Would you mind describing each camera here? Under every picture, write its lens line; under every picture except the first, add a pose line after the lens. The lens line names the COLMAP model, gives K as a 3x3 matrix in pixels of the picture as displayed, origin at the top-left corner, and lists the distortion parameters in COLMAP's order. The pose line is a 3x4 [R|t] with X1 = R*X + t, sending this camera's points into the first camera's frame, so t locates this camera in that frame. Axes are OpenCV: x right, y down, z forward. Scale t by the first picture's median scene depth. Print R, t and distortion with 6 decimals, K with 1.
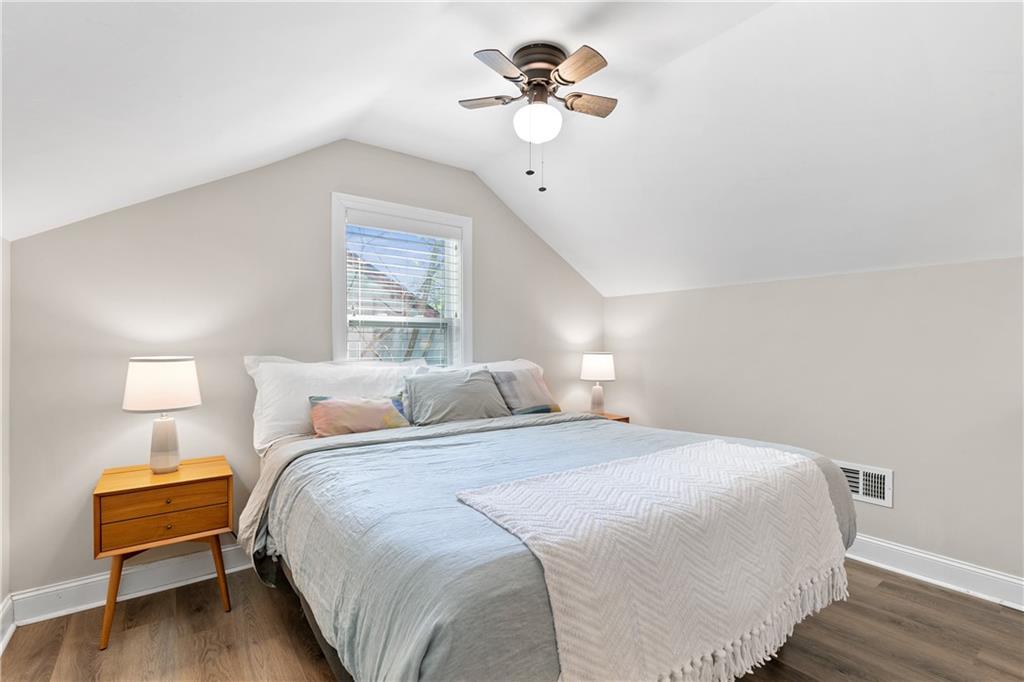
lens RADIAL K [[468.1, 0, 514.9], [0, 468.1, 348.0], [0, 0, 1]] dist [0.008807, -0.000300]
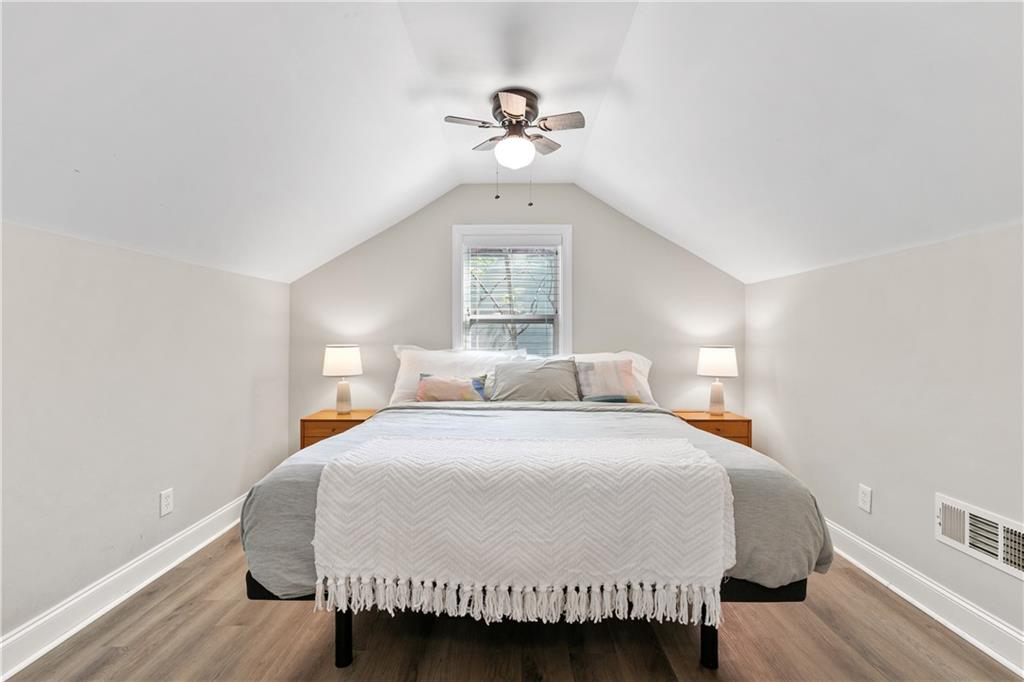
lens RADIAL K [[460.6, 0, 515.4], [0, 460.6, 337.7], [0, 0, 1]] dist [0.012190, -0.000085]
pose [[0.797905, -0.001224, -0.602782, 0.585095], [-0.003466, 0.999972, -0.006619, 0.001813], [0.602773, 0.007371, 0.797879, 0.048573]]
